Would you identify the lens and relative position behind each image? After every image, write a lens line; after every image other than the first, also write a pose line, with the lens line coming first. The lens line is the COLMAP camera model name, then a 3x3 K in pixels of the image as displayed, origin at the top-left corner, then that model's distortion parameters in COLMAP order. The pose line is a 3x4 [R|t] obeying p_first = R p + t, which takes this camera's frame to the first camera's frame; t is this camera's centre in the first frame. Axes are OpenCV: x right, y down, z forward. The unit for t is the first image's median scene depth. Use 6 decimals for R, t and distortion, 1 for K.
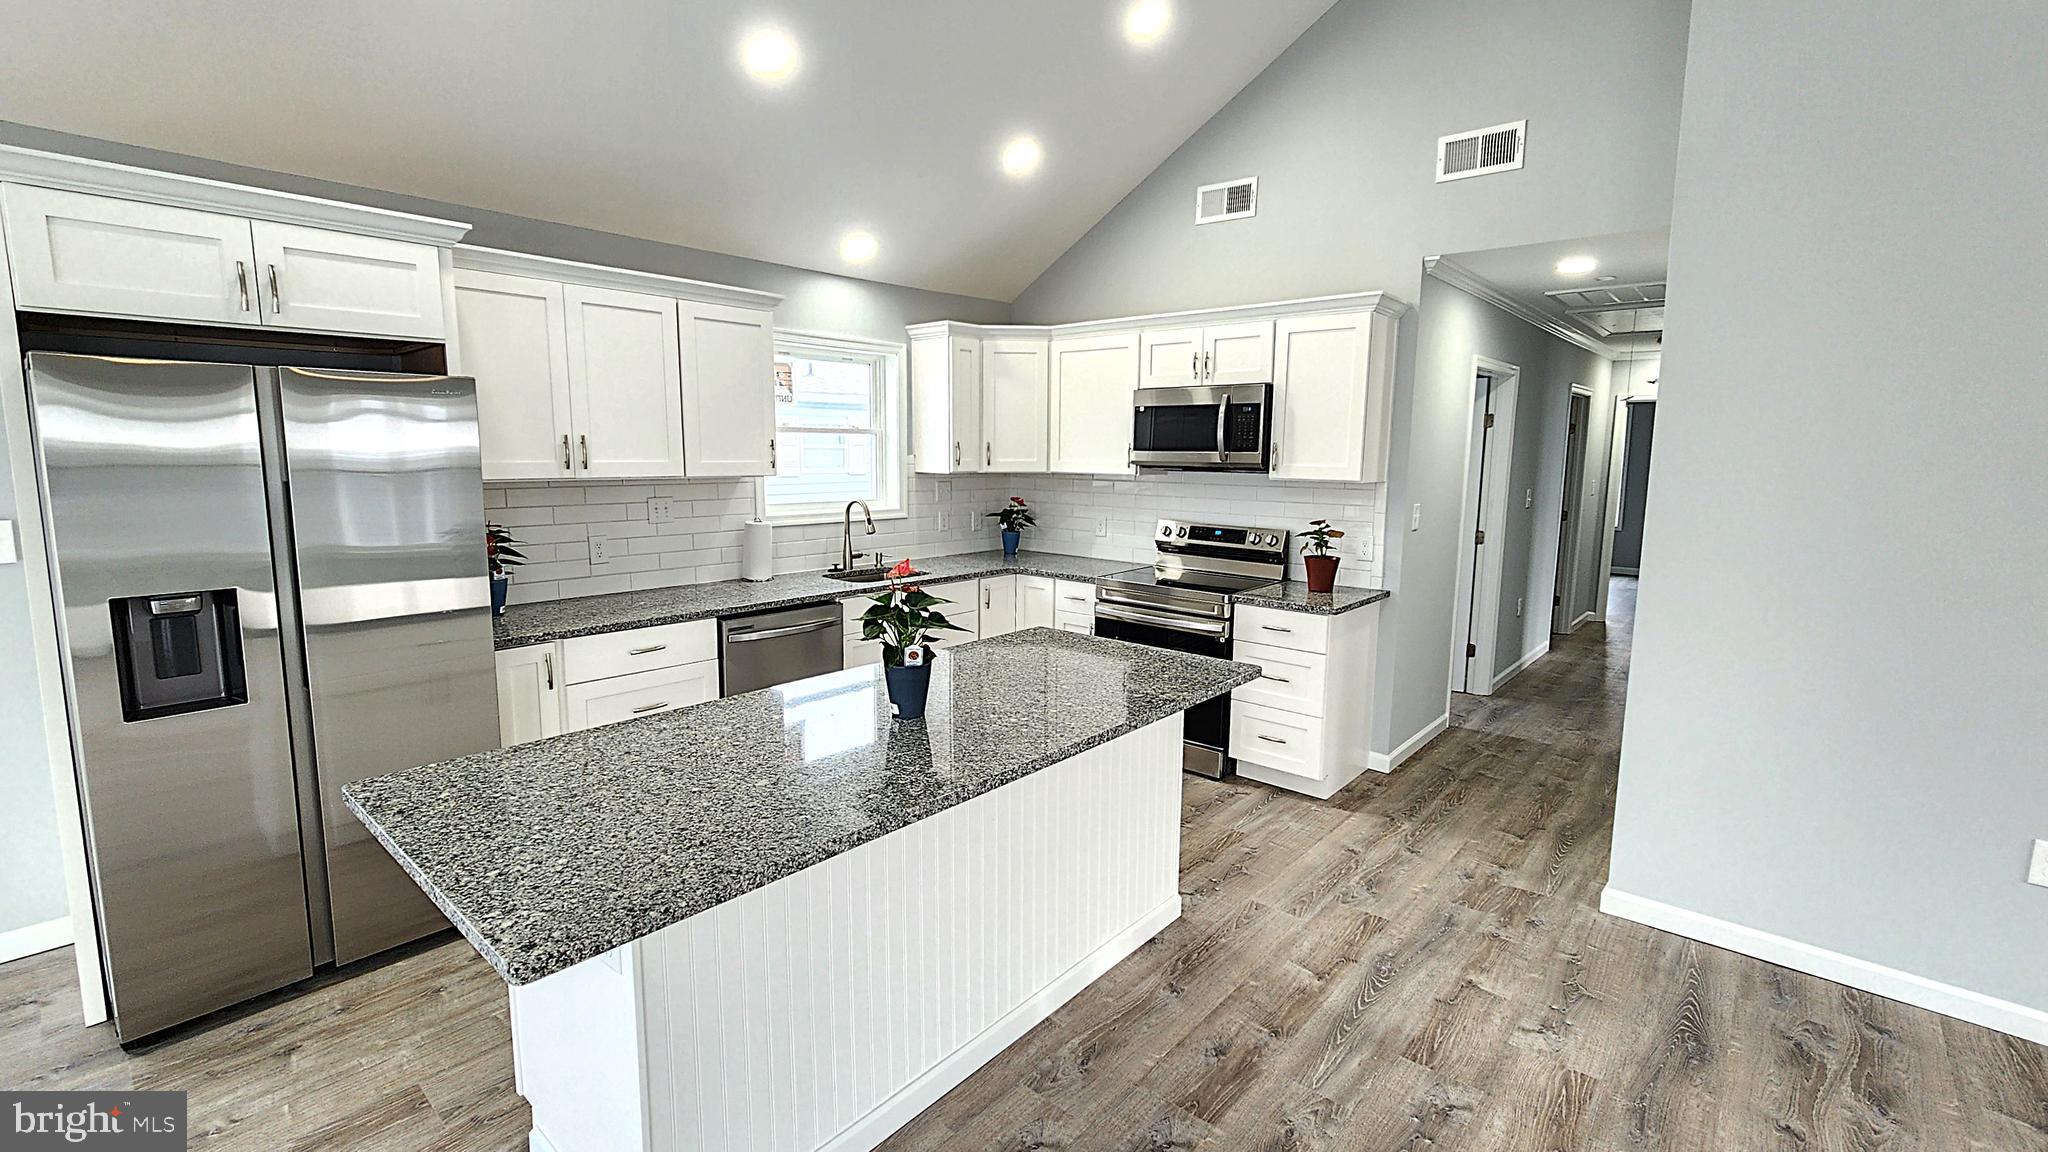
lens RADIAL K [[869.6, 0, 1024.6], [0, 869.6, 572.5], [0, 0, 1]] dist [-0.002339, -0.000089]
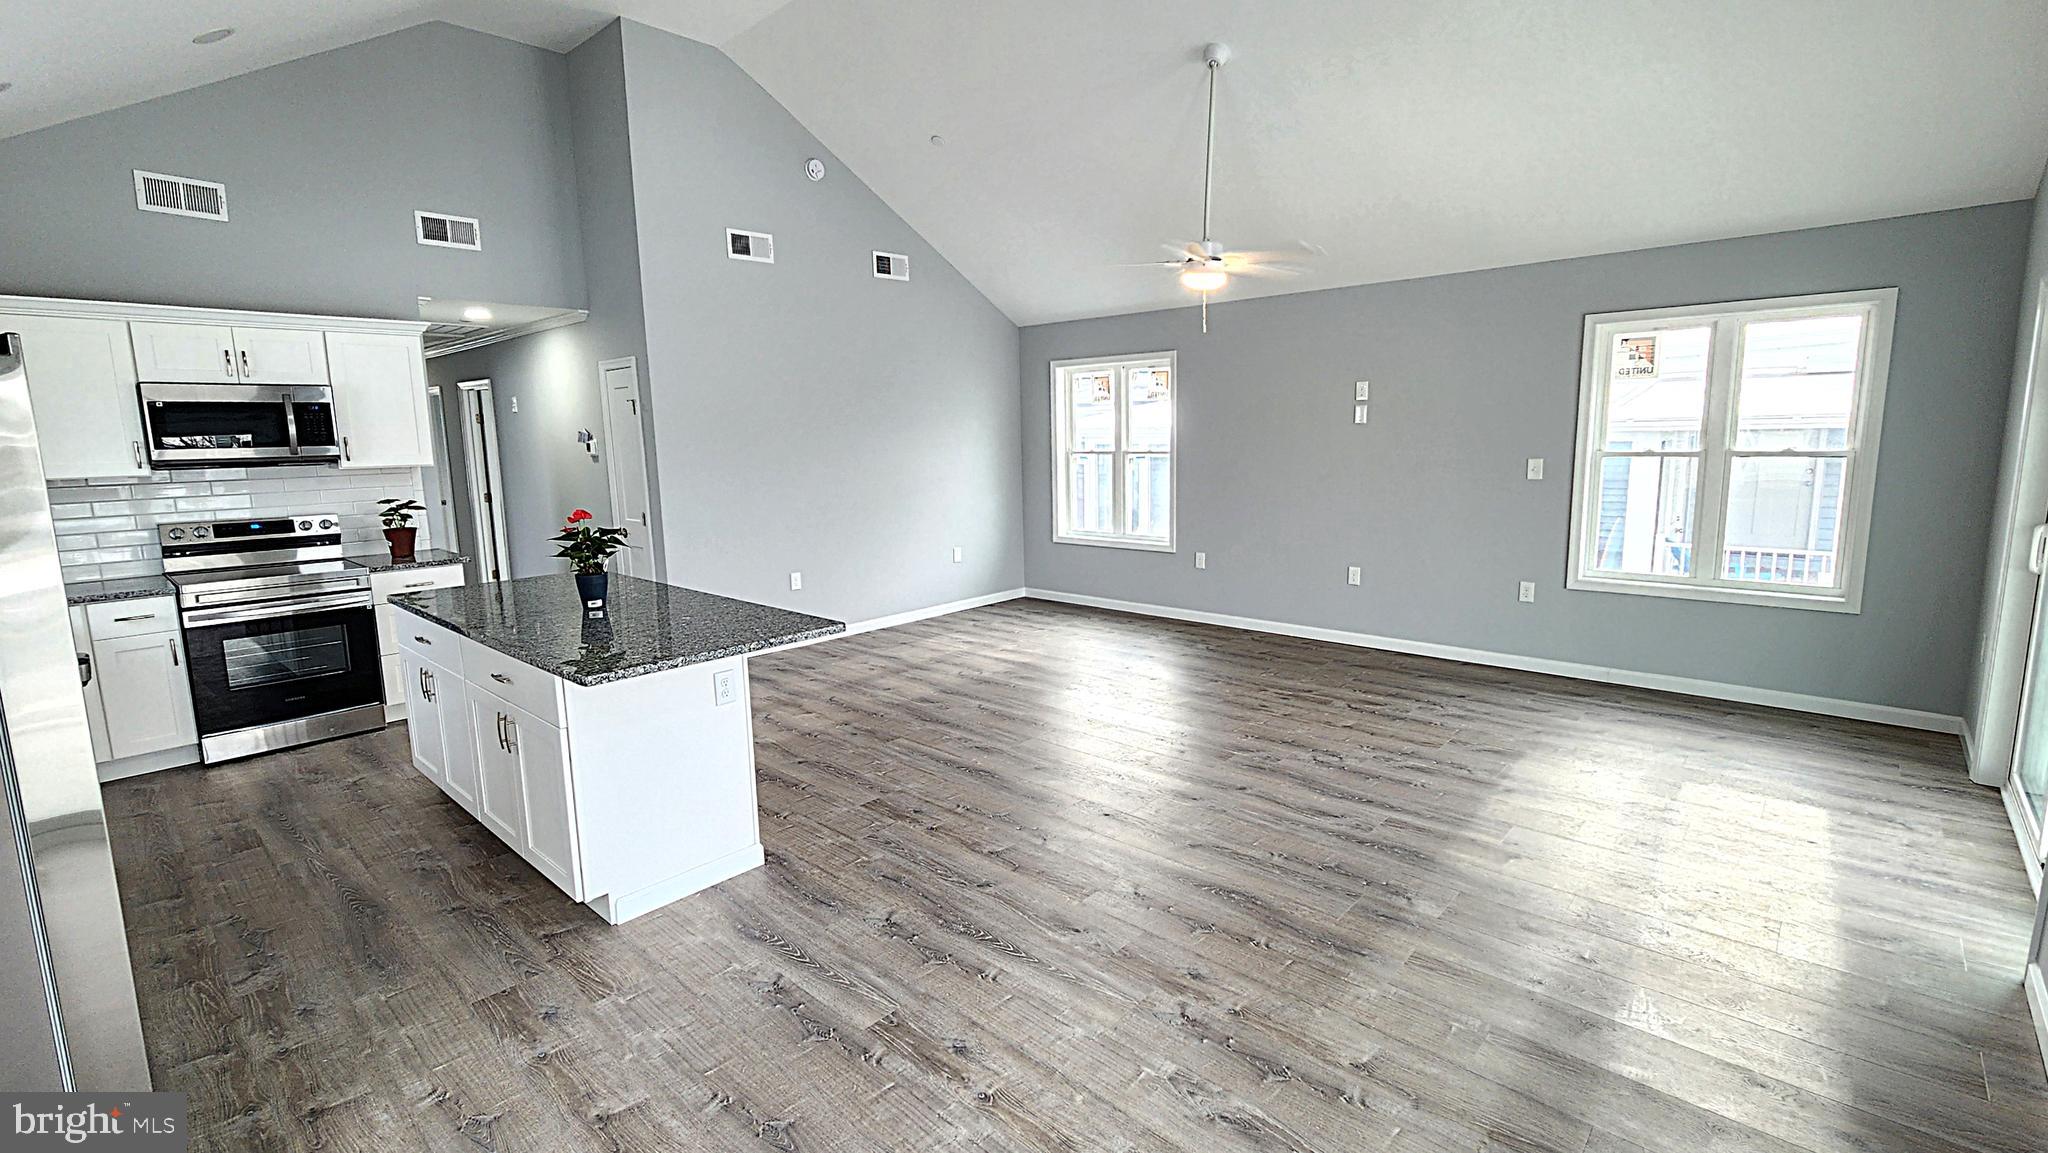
lens RADIAL K [[908.2, 0, 1021.4], [0, 908.2, 571.7], [0, 0, 1]] dist [0.000793, 0.000194]
pose [[0.028245, -0.163575, 0.986126, -0.900387], [0.159731, 0.974582, 0.157085, -0.019687], [-0.986756, 0.153078, 0.053655, 0.067463]]
